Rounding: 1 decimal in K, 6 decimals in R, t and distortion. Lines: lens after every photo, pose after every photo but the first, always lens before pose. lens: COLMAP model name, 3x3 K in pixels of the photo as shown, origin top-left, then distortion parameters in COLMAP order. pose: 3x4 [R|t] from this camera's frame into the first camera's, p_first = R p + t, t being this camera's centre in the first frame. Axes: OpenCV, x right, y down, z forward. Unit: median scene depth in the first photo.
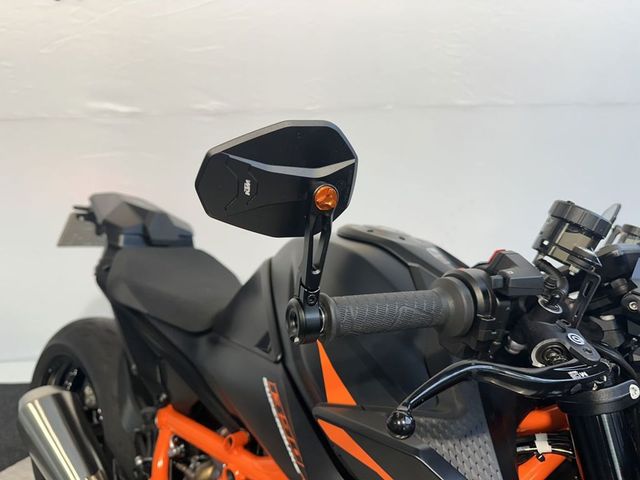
lens RADIAL K [[484.4, 0, 316.5], [0, 484.4, 225.2], [0, 0, 1]] dist [0.074541, -0.172579]
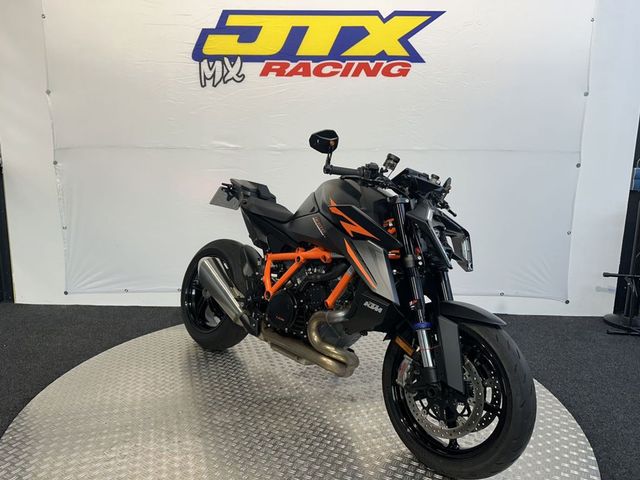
lens RADIAL K [[484.4, 0, 316.5], [0, 484.4, 225.2], [0, 0, 1]] dist [0.074541, -0.172579]
pose [[0.997920, 0.041790, -0.049086, 0.042375], [-0.047730, 0.990771, -0.126861, 0.445806], [0.043331, 0.128940, 0.990705, -1.230793]]
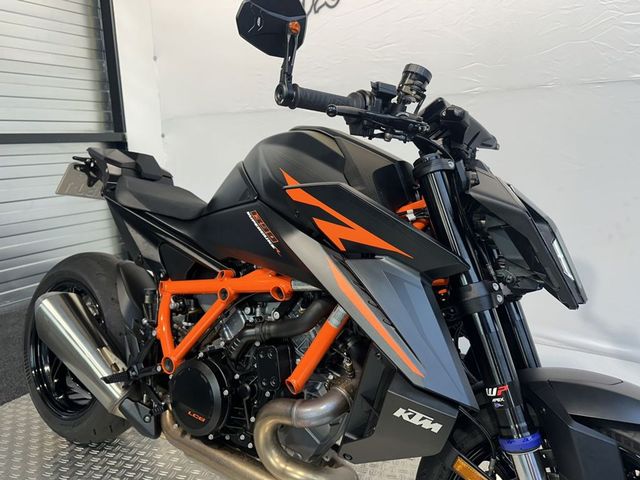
lens RADIAL K [[484.4, 0, 316.5], [0, 484.4, 225.2], [0, 0, 1]] dist [0.074541, -0.172579]
pose [[0.991272, -0.034259, 0.127306, -0.050543], [0.044121, 0.996171, -0.075471, 0.285124], [-0.124233, 0.080429, 0.988988, -0.330678]]
